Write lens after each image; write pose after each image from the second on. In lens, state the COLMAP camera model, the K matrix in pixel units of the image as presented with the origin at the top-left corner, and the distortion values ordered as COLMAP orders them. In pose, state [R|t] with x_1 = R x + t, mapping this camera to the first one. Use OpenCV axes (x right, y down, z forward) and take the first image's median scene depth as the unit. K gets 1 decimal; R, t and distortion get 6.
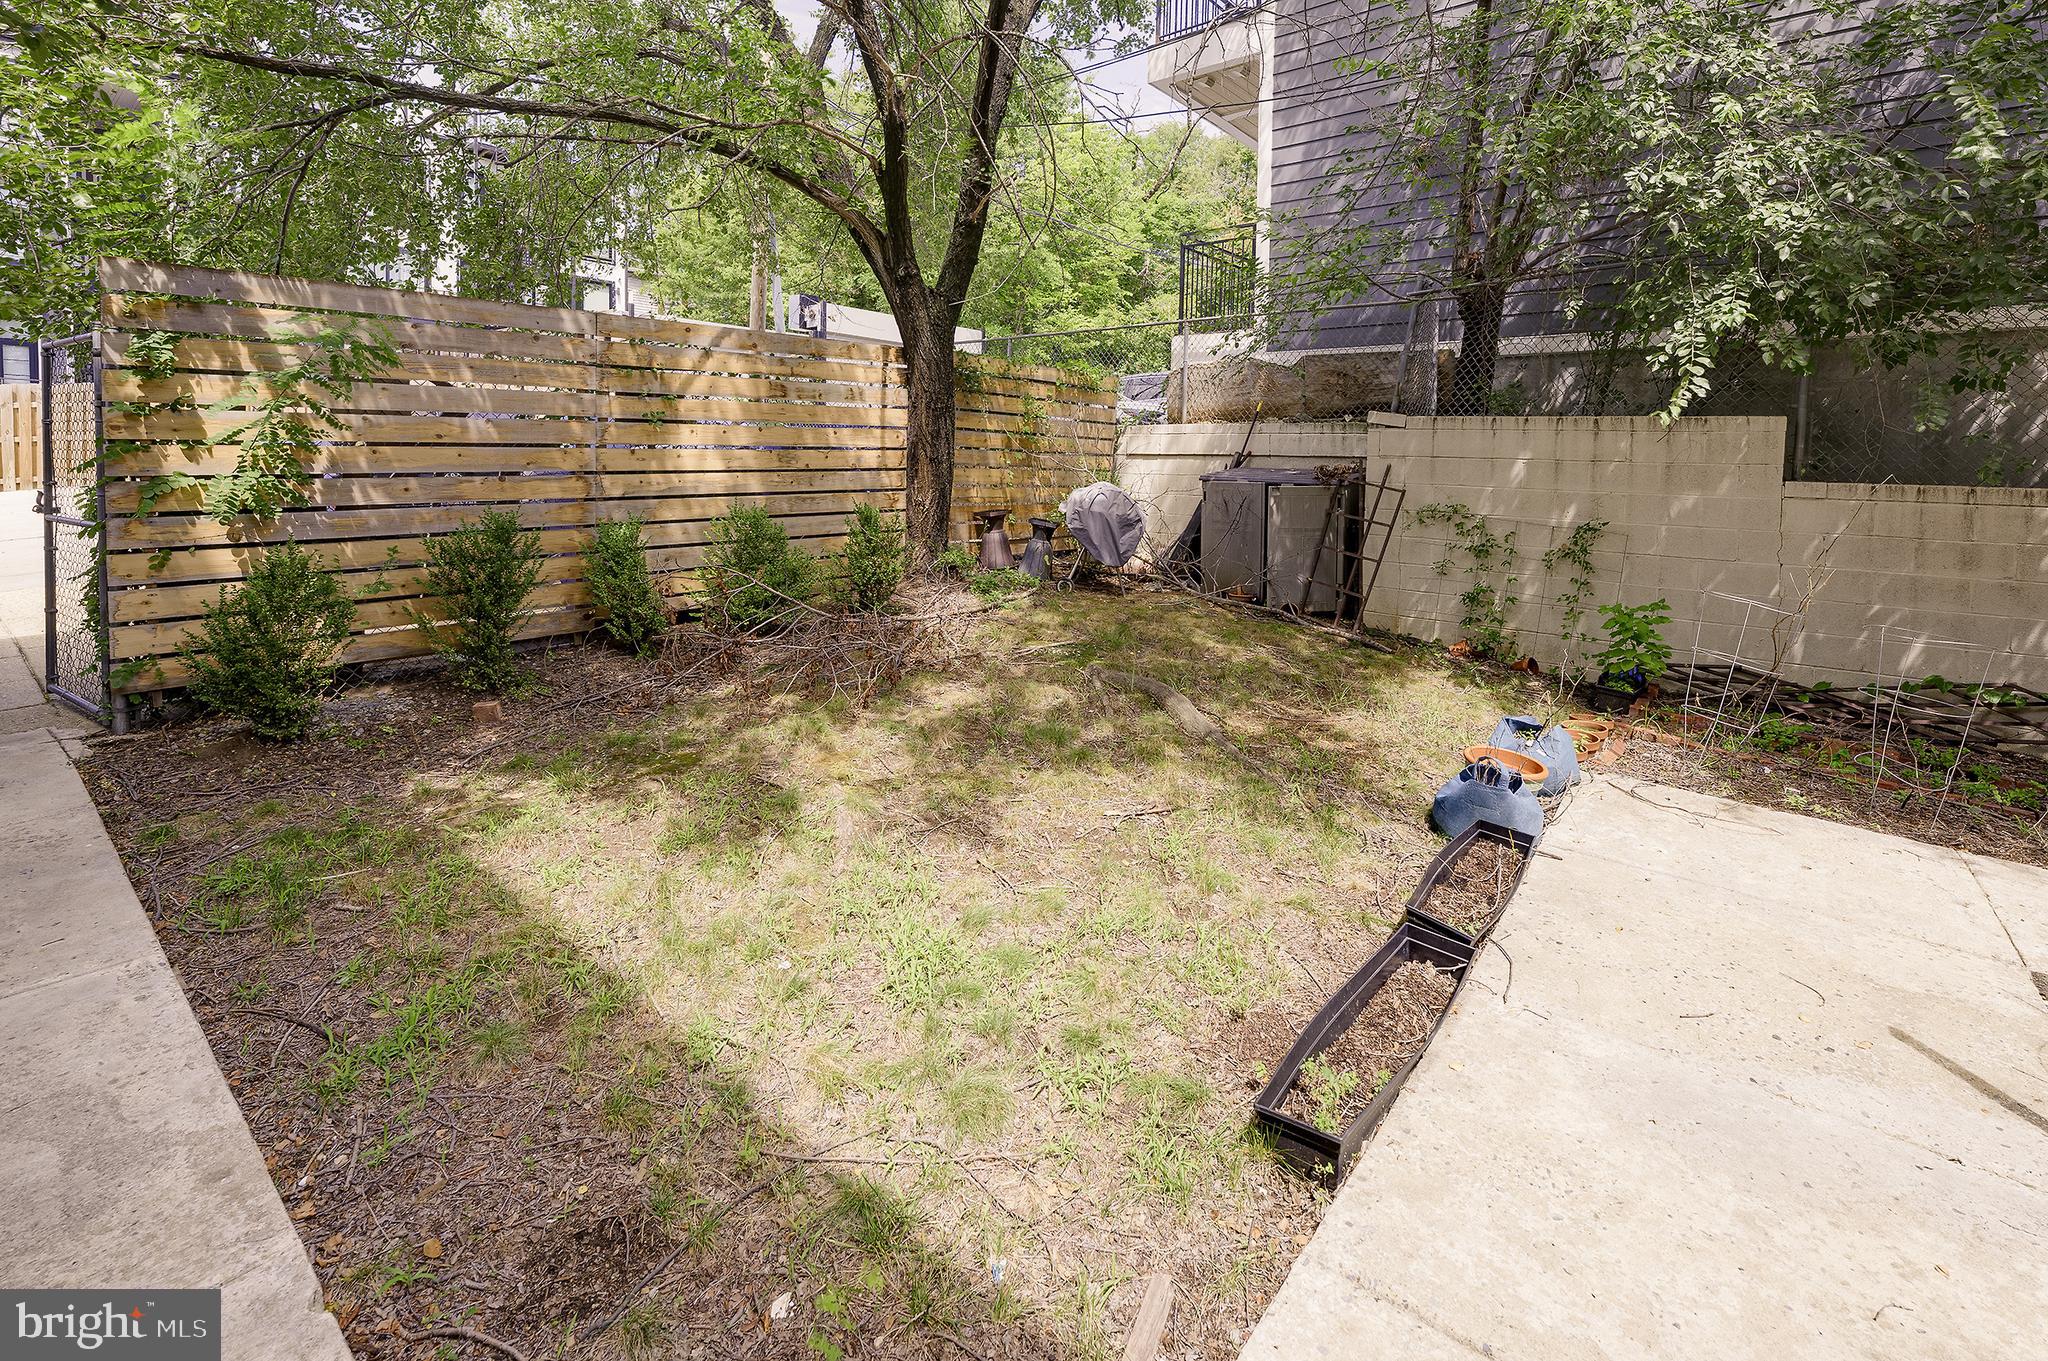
lens RADIAL K [[862.2, 0, 1024.0], [0, 862.2, 680.5], [0, 0, 1]] dist [-0.003871, -0.000388]
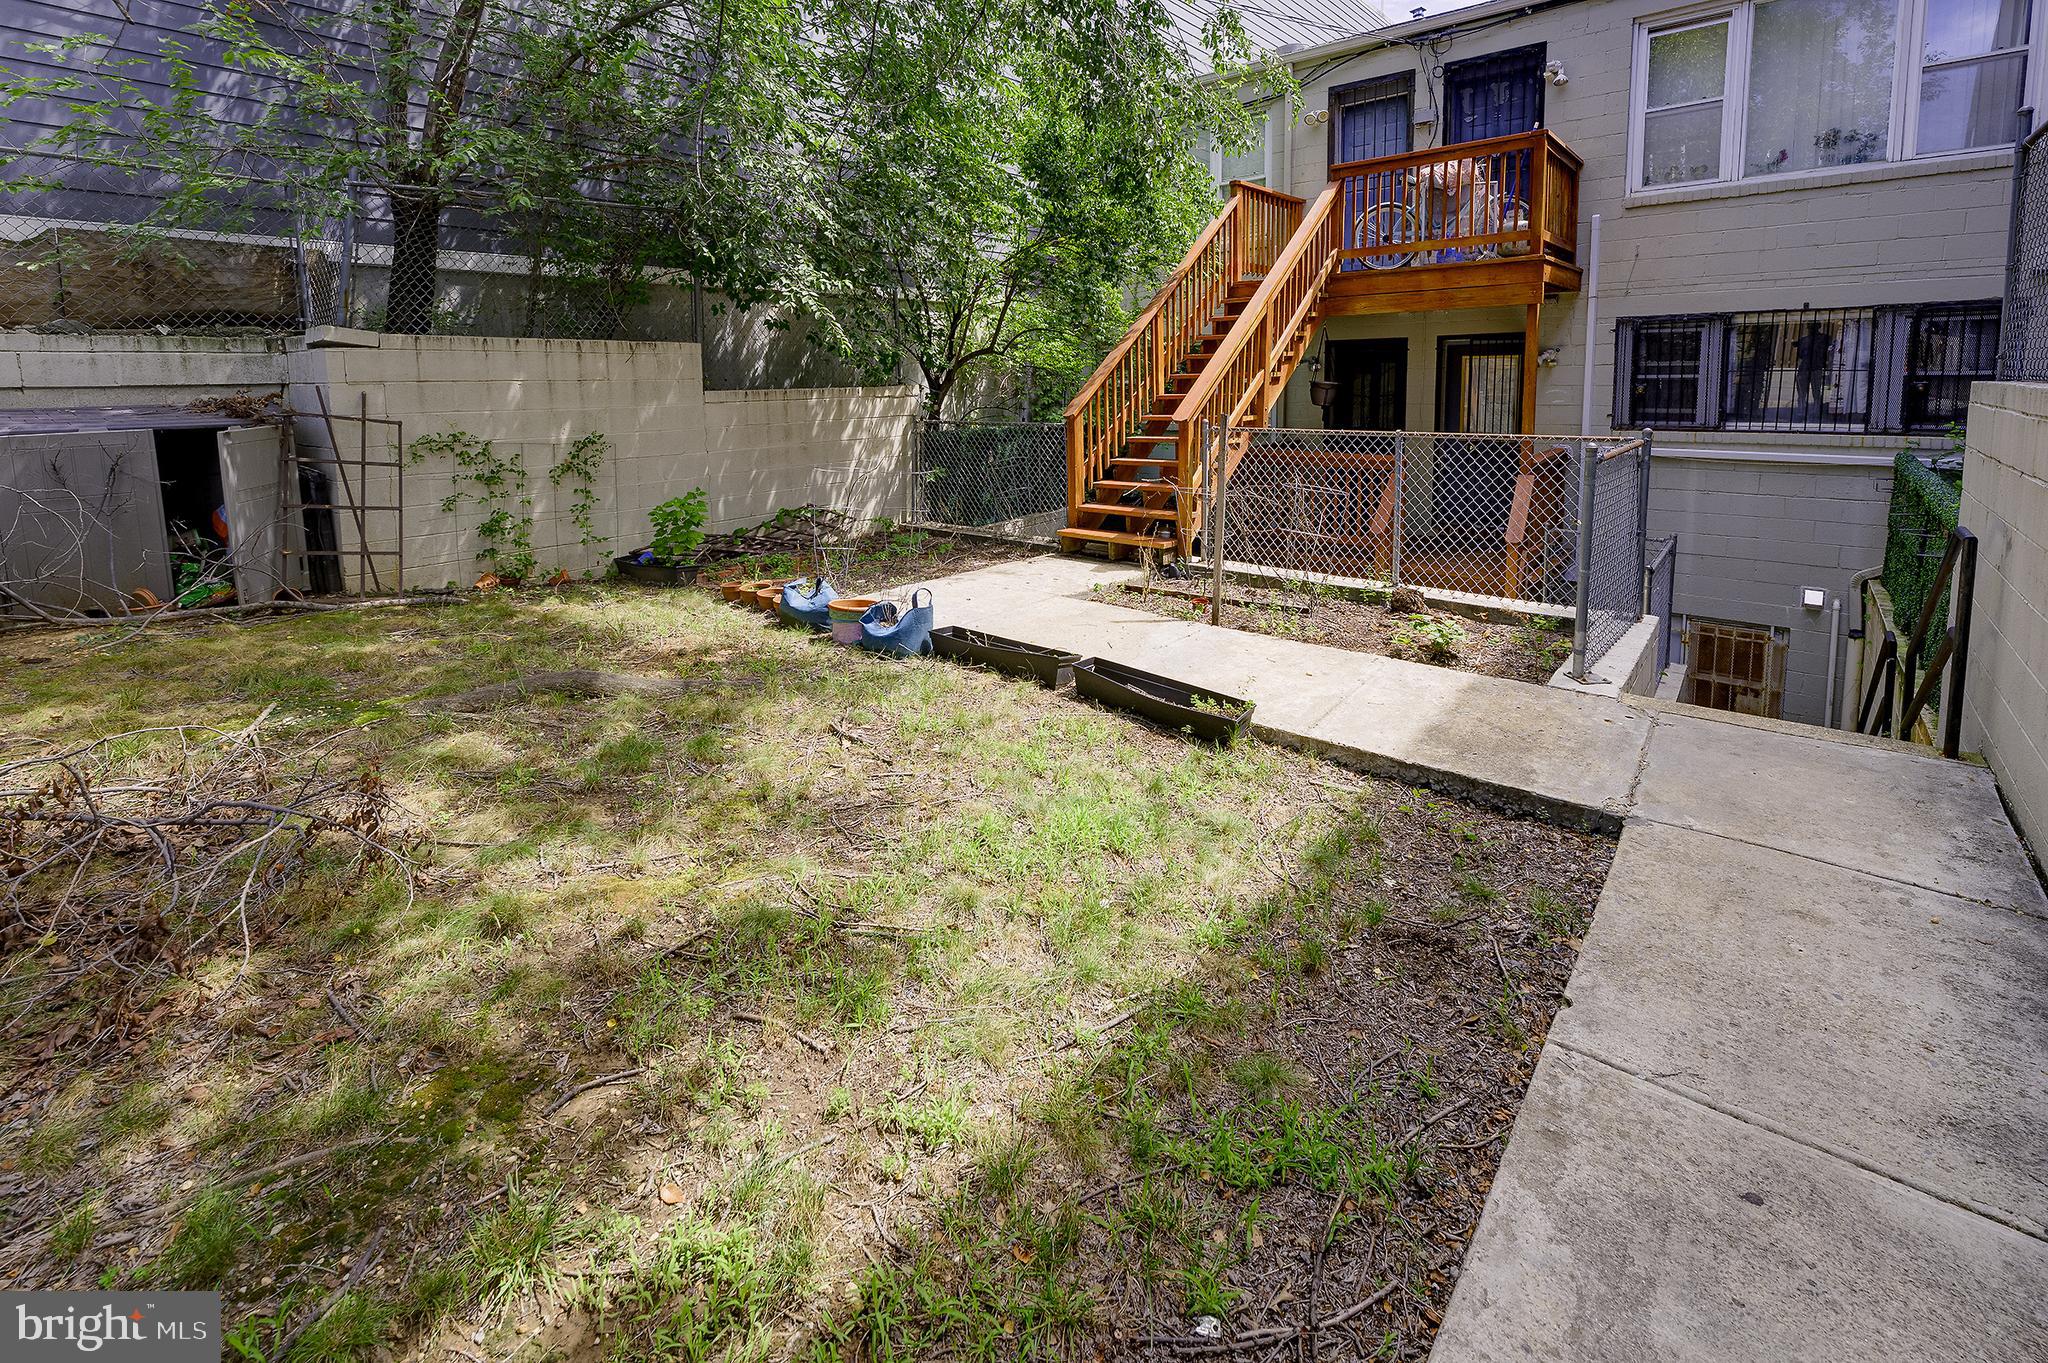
lens RADIAL K [[863.8, 0, 1024.0], [0, 863.8, 681.5], [0, 0, 1]] dist [0.001261, -0.000031]
pose [[0.022472, -0.354758, 0.934688, -0.482284], [0.266574, 0.903203, 0.336398, -0.116916], [-0.963553, 0.241604, 0.114866, 0.380666]]
